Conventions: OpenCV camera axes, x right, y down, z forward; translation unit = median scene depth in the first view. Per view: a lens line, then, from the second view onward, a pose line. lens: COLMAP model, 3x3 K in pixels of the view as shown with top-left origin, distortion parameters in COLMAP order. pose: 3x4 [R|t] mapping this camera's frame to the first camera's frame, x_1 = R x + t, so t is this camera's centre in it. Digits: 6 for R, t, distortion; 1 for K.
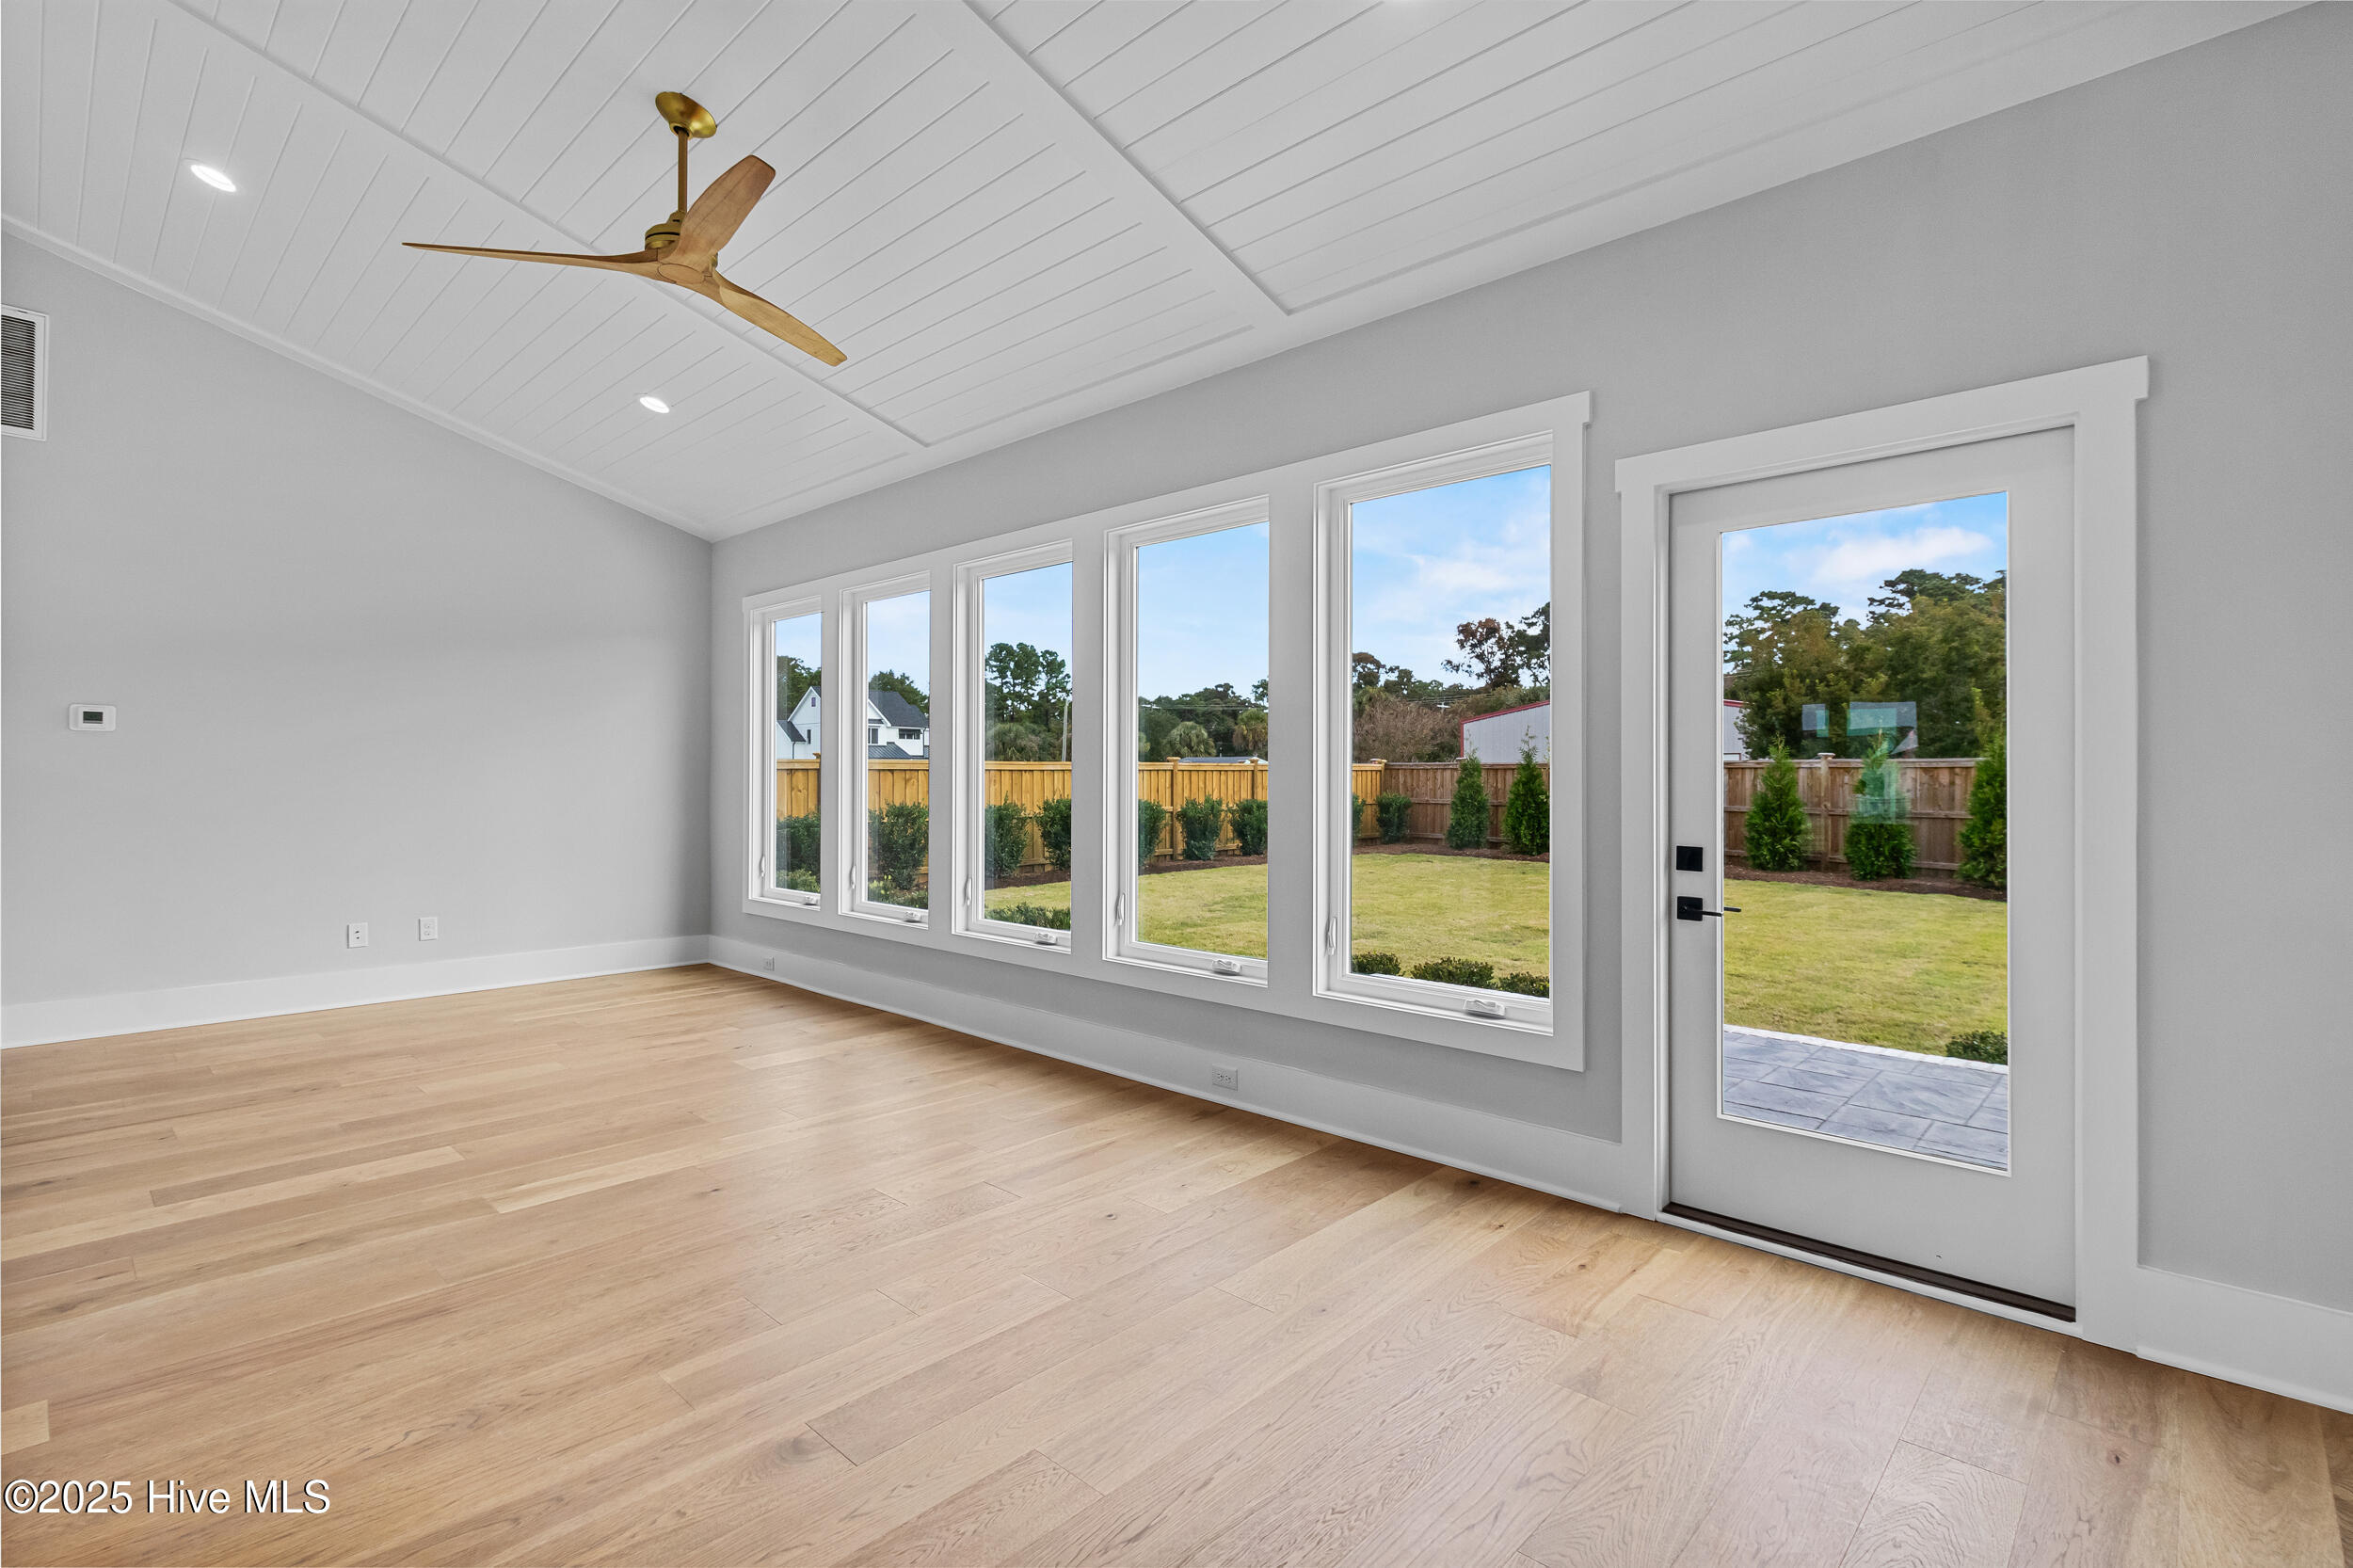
lens RADIAL K [[1088.0, 0, 1185.2], [0, 1088.0, 755.9], [0, 0, 1]] dist [0.002665, 0.000338]
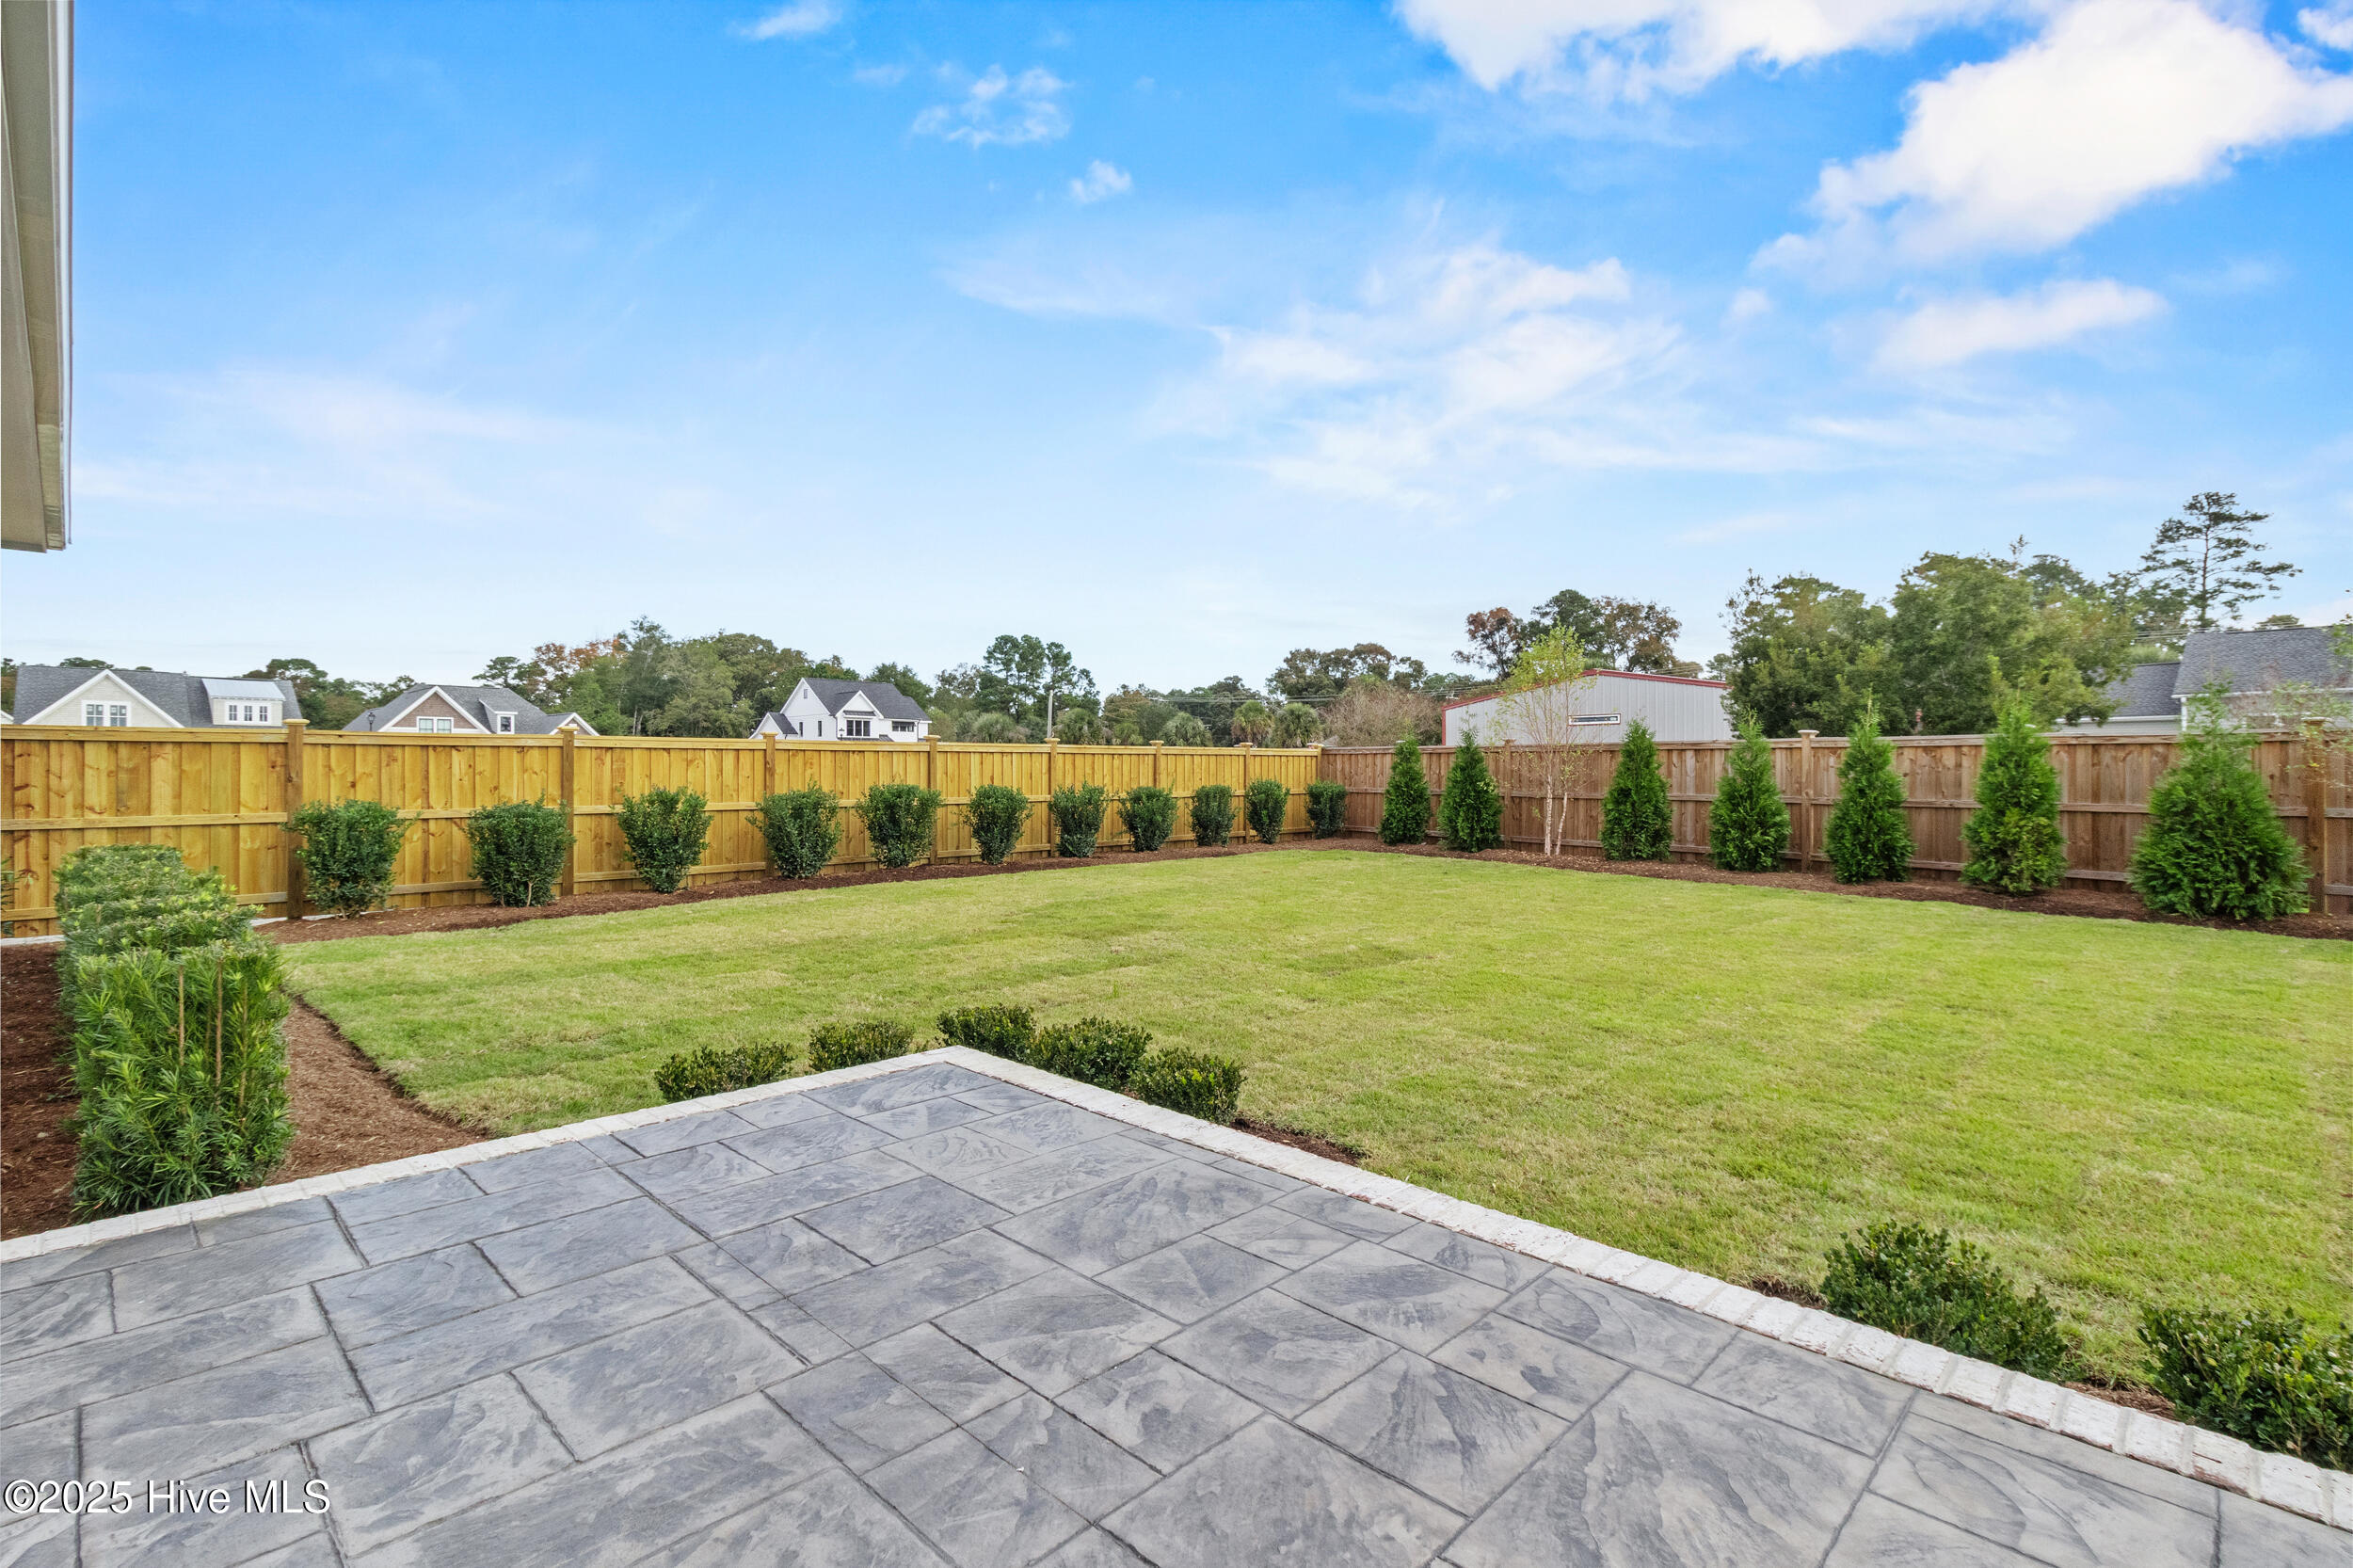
lens RADIAL K [[1088.0, 0, 1176.5], [0, 1088.0, 753.8], [0, 0, 1]] dist [0.002665, 0.000338]
pose [[0.999665, -0.000238, -0.025899, 0.102329], [0.000317, 0.999995, 0.003021, 0.010253], [0.025898, -0.003028, 0.999660, 0.123480]]
